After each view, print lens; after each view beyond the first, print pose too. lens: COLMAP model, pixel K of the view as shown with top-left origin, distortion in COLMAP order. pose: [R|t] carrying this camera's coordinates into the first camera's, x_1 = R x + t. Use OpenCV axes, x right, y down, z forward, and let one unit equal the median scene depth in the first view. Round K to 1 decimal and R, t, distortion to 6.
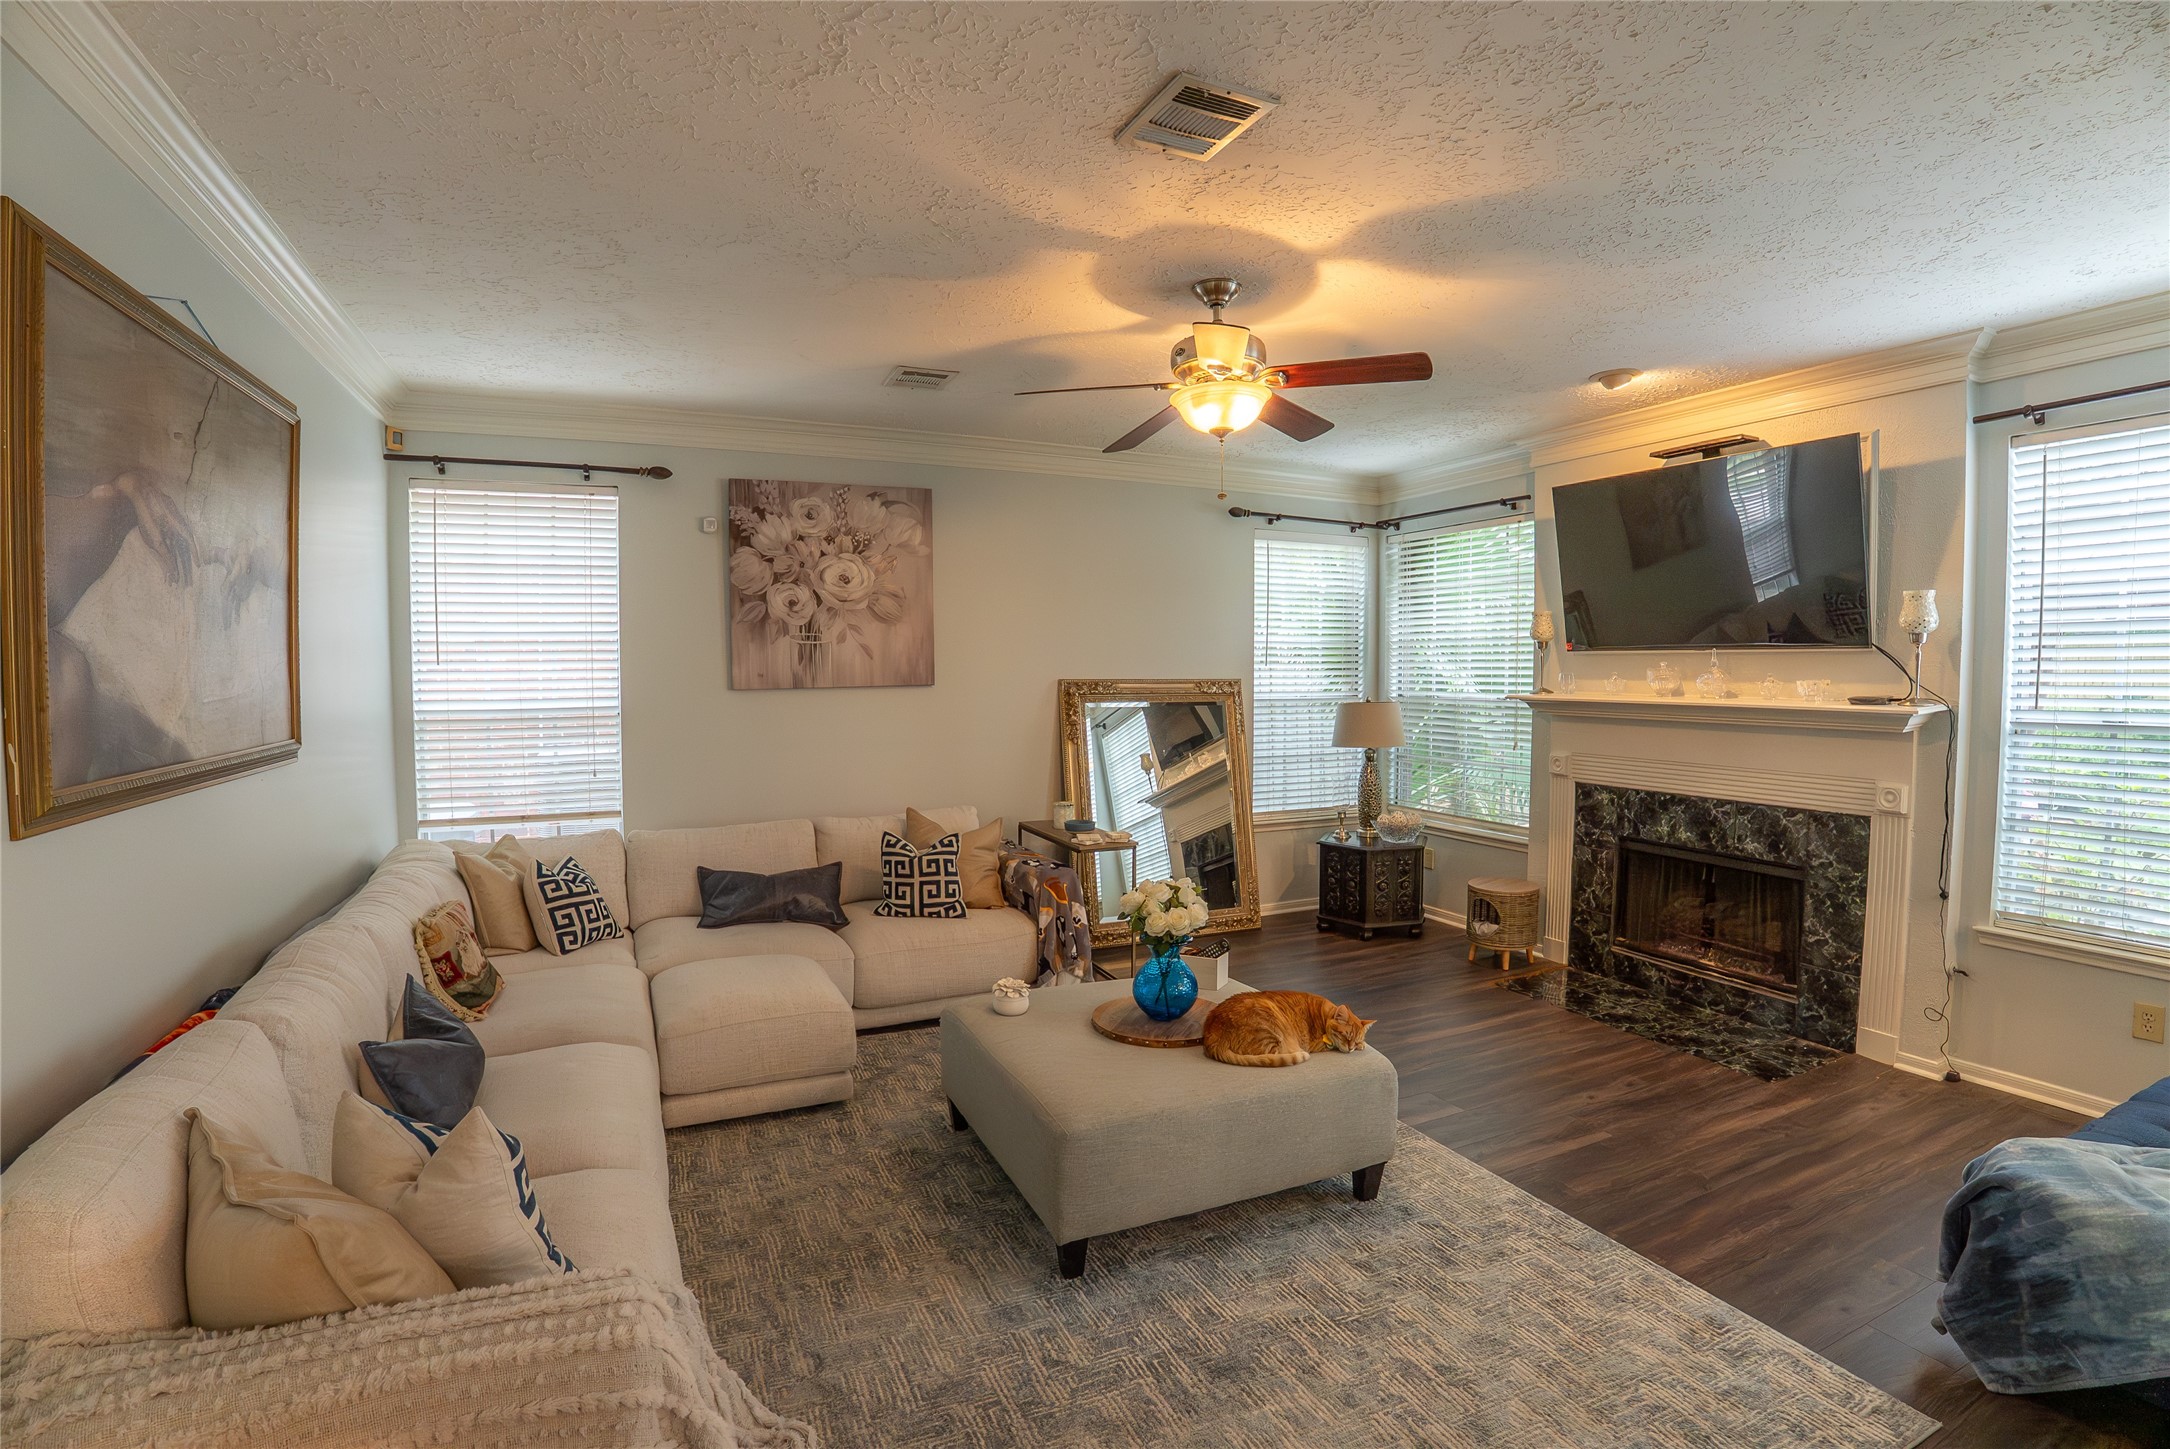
lens RADIAL K [[995.3, 0, 1085.0], [0, 995.3, 724.5], [0, 0, 1]] dist [-0.028002, 0.000412]
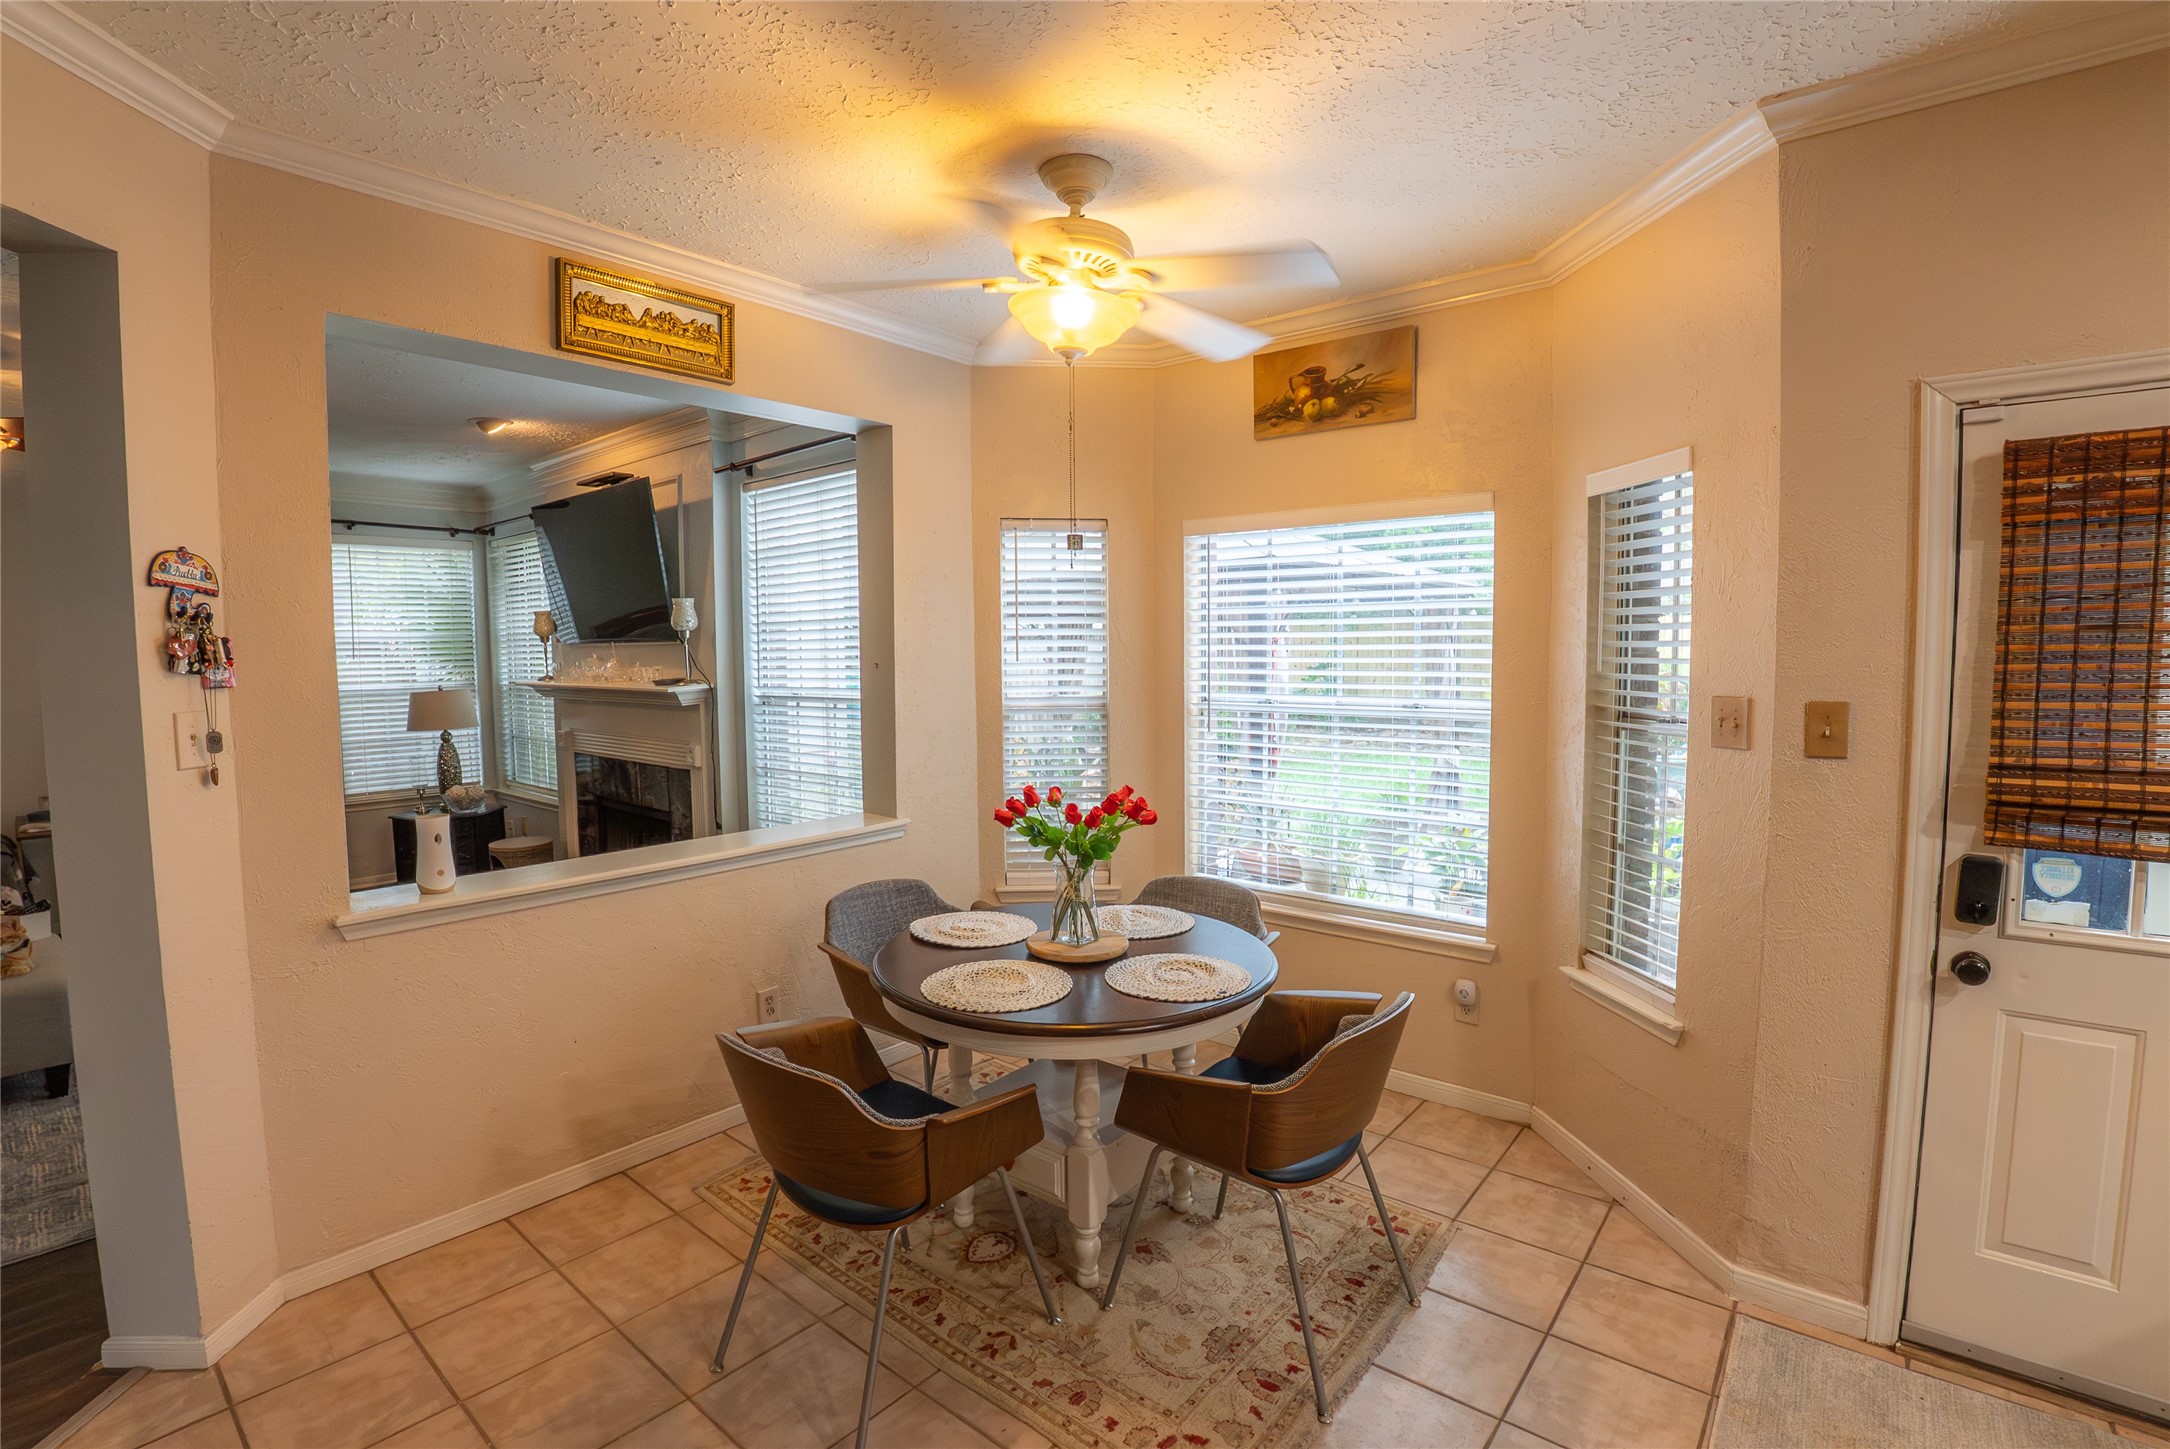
lens RADIAL K [[981.5, 0, 1085.0], [0, 981.5, 724.5], [0, 0, 1]] dist [-0.043154, 0.001152]
pose [[0.909612, -0.039264, 0.413599, 0.670276], [0.032360, 0.999196, 0.023687, 0.017058], [-0.414197, -0.008162, 0.910151, -0.386830]]
